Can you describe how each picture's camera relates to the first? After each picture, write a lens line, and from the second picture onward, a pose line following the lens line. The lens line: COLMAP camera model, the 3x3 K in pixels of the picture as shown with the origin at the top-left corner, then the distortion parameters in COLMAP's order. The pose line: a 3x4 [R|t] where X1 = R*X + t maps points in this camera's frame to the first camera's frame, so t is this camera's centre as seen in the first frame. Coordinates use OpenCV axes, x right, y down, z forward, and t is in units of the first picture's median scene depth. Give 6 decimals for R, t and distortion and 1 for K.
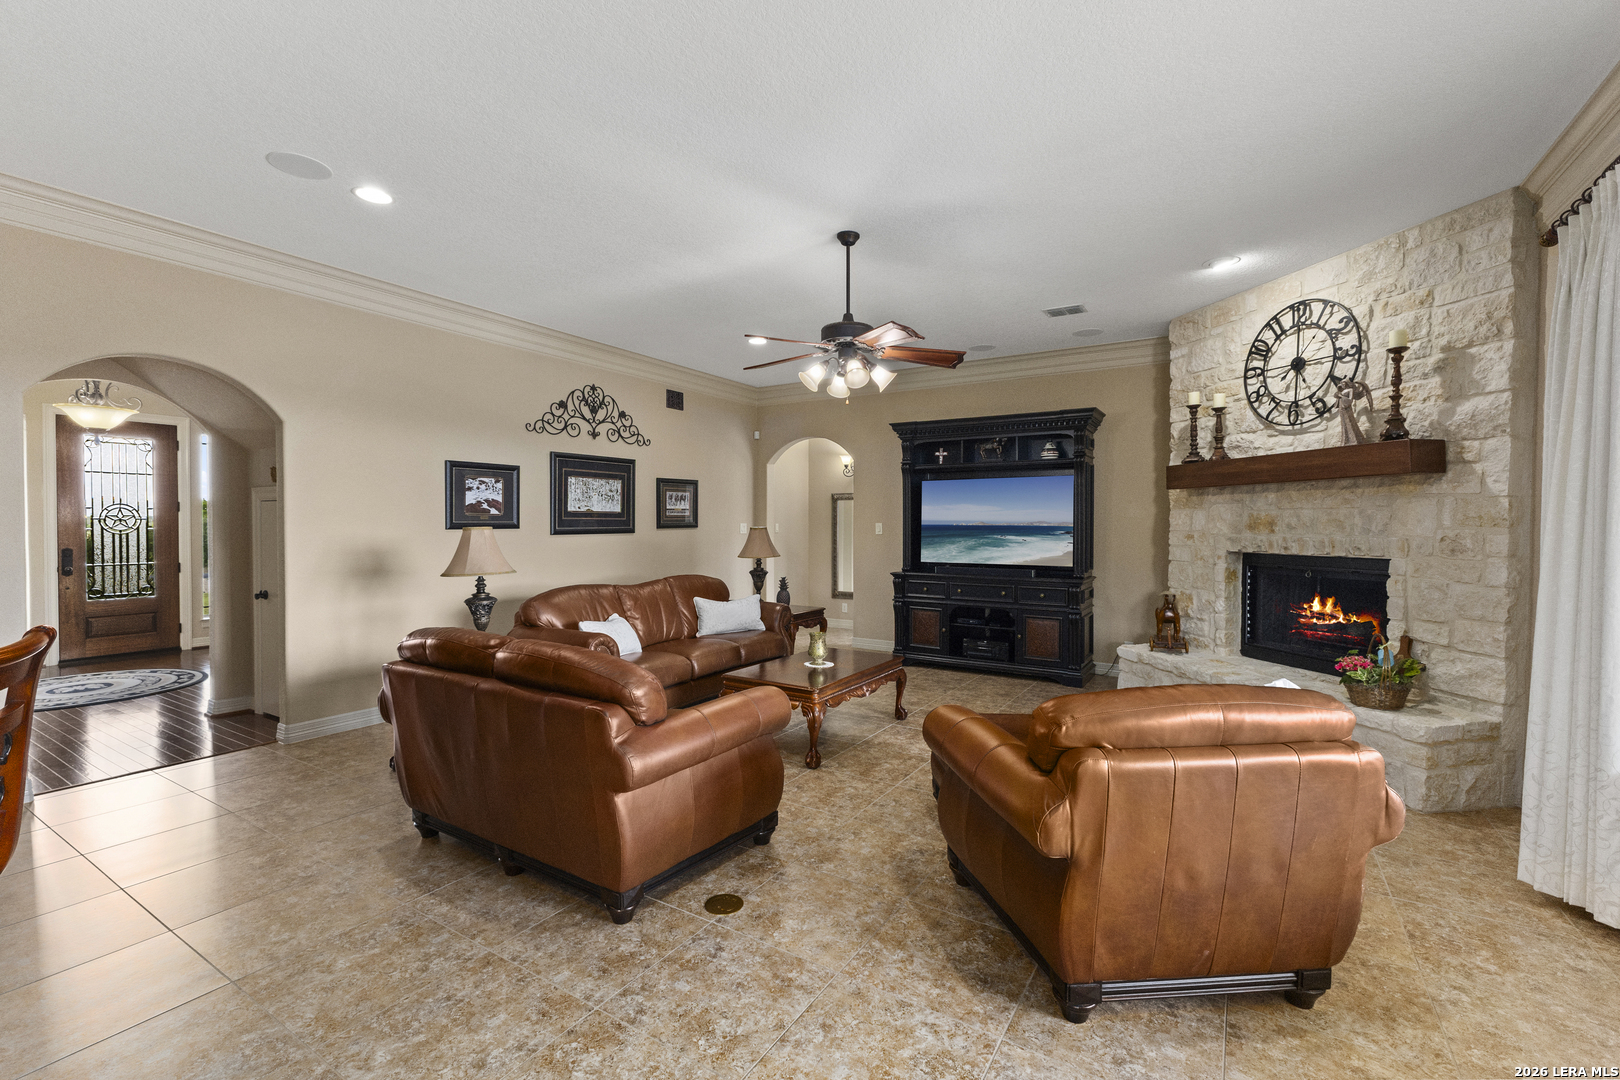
lens RADIAL K [[705.8, 0, 800.0], [0, 705.8, 537.7], [0, 0, 1]] dist [0.011567, -0.003836]
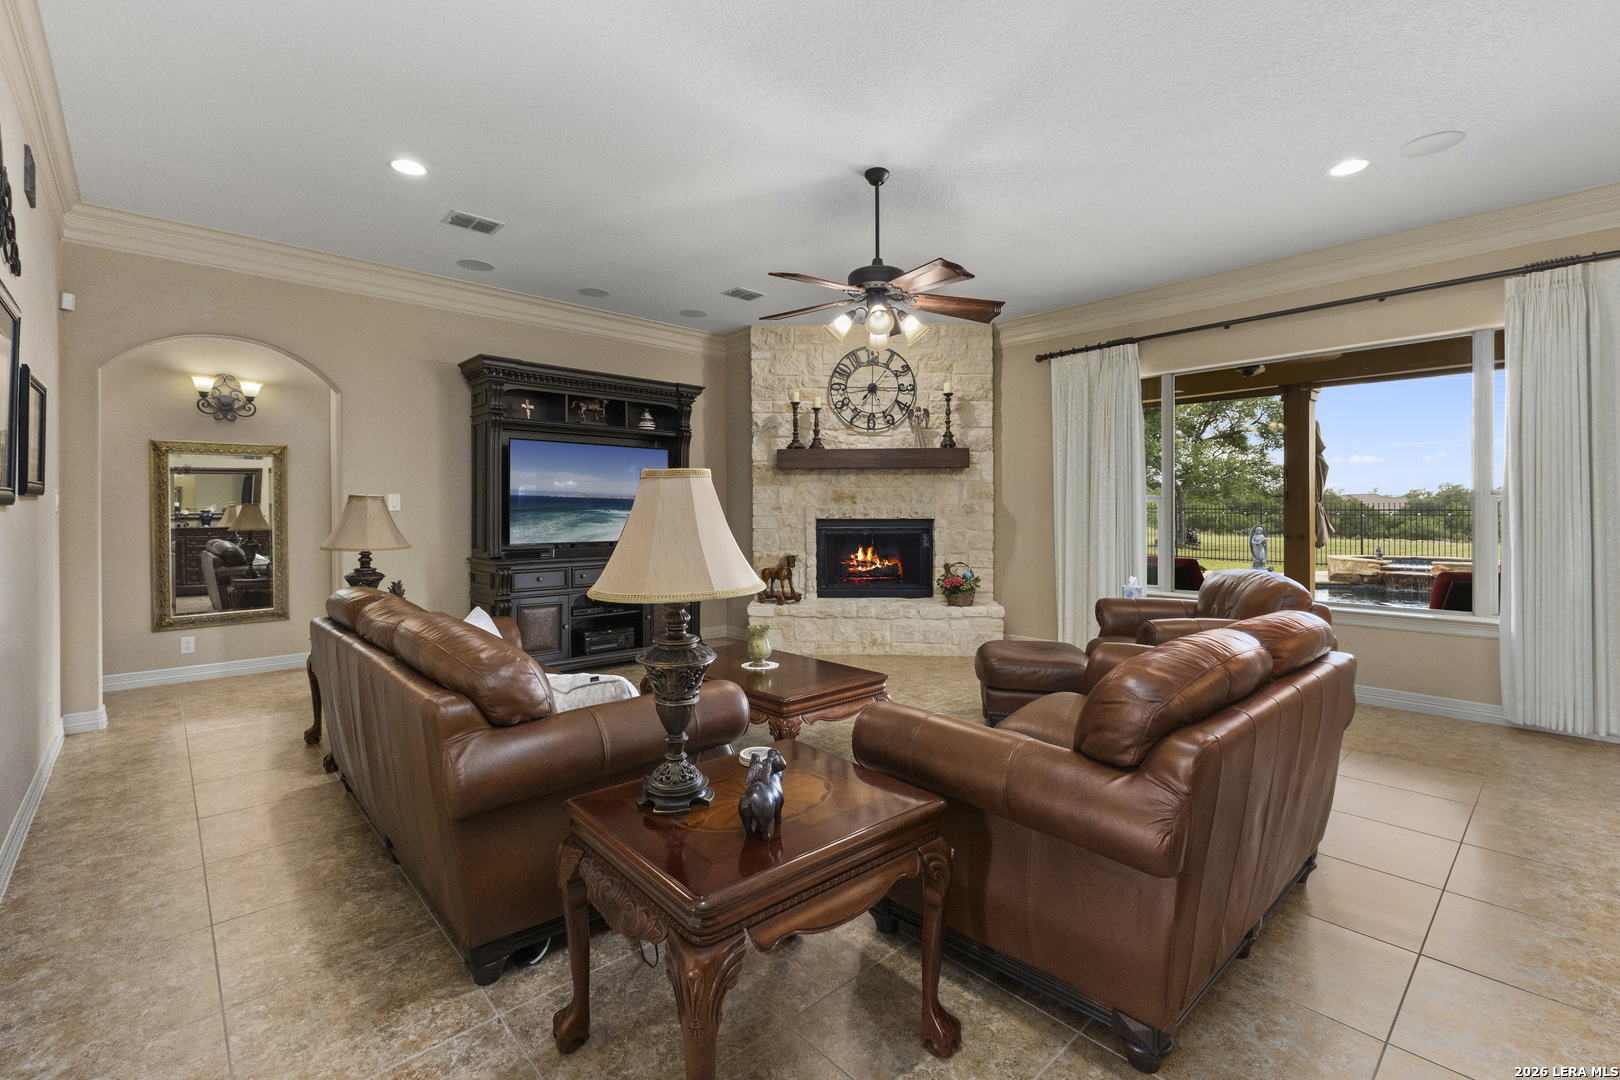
lens RADIAL K [[705.8, 0, 840.3], [0, 705.8, 503.7], [0, 0, 1]] dist [0.011567, -0.003836]
pose [[0.248638, 0.010224, 0.968542, -0.721278], [0.021668, 0.999635, -0.016115, 0.015027], [-0.968354, 0.024993, 0.248326, 0.711040]]
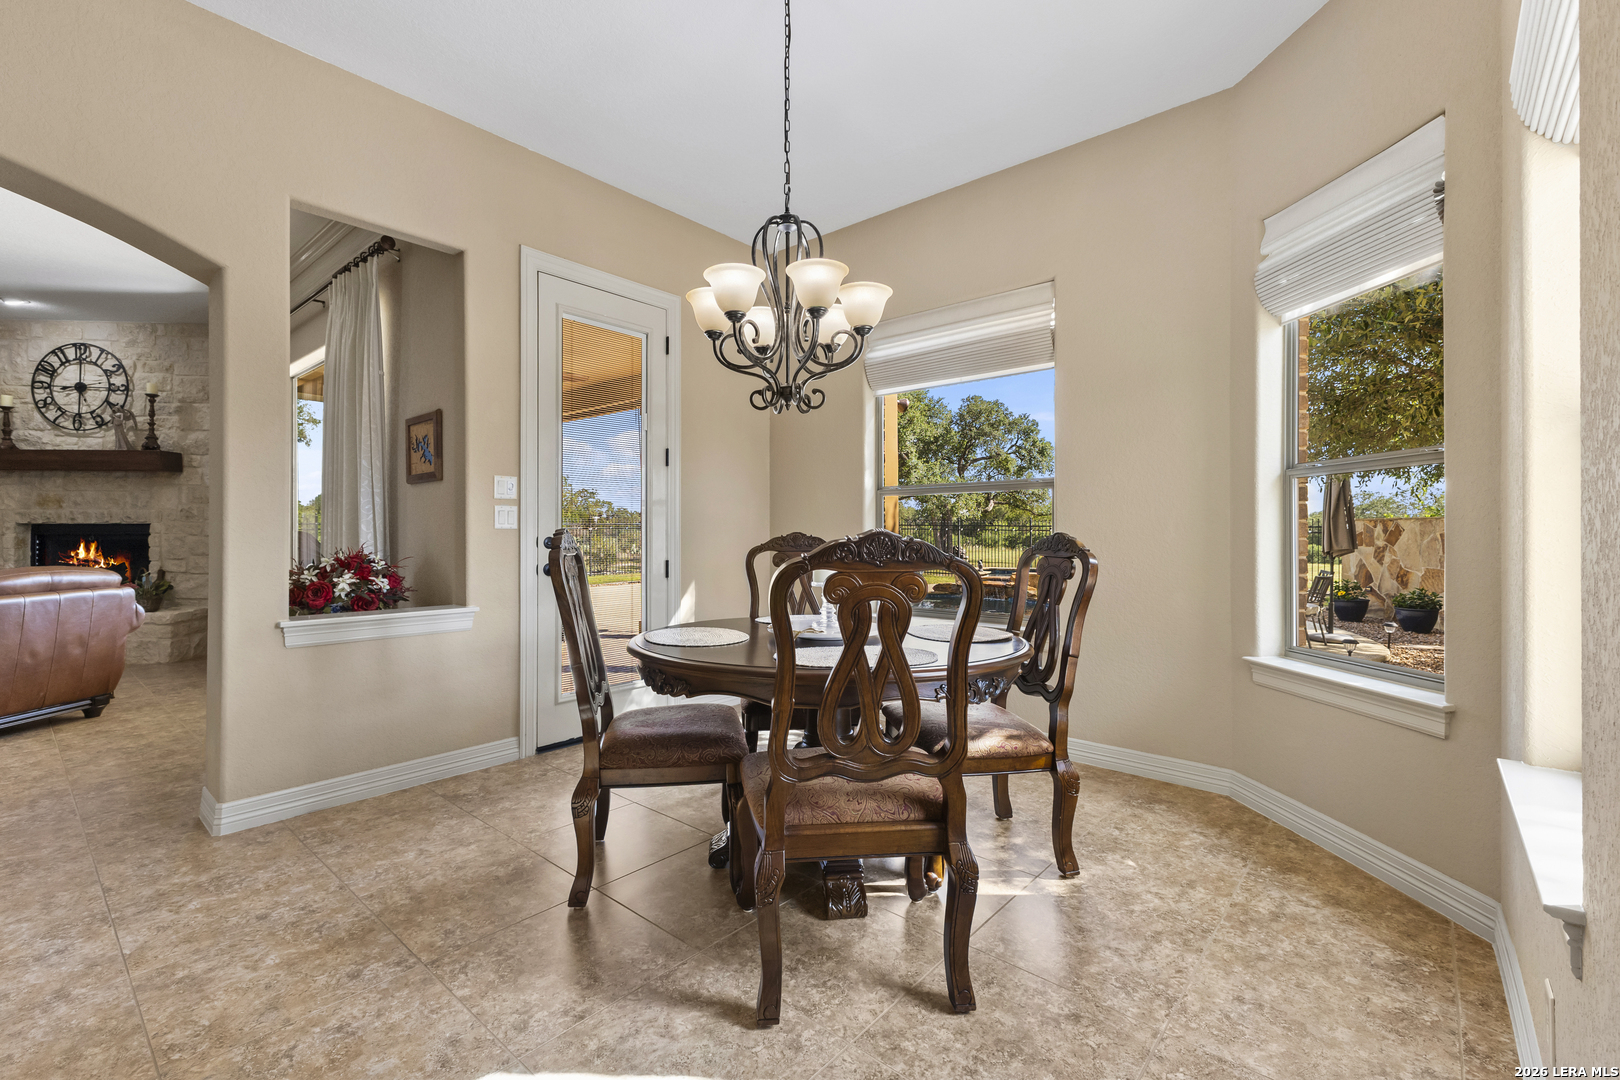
lens RADIAL K [[705.8, 0, 801.4], [0, 705.8, 527.8], [0, 0, 1]] dist [0.011567, -0.003836]
pose [[0.158173, -0.002250, 0.987409, -0.462095], [0.017658, 0.999844, -0.000550, 0.059021], [-0.987253, 0.017523, 0.158188, -0.624689]]
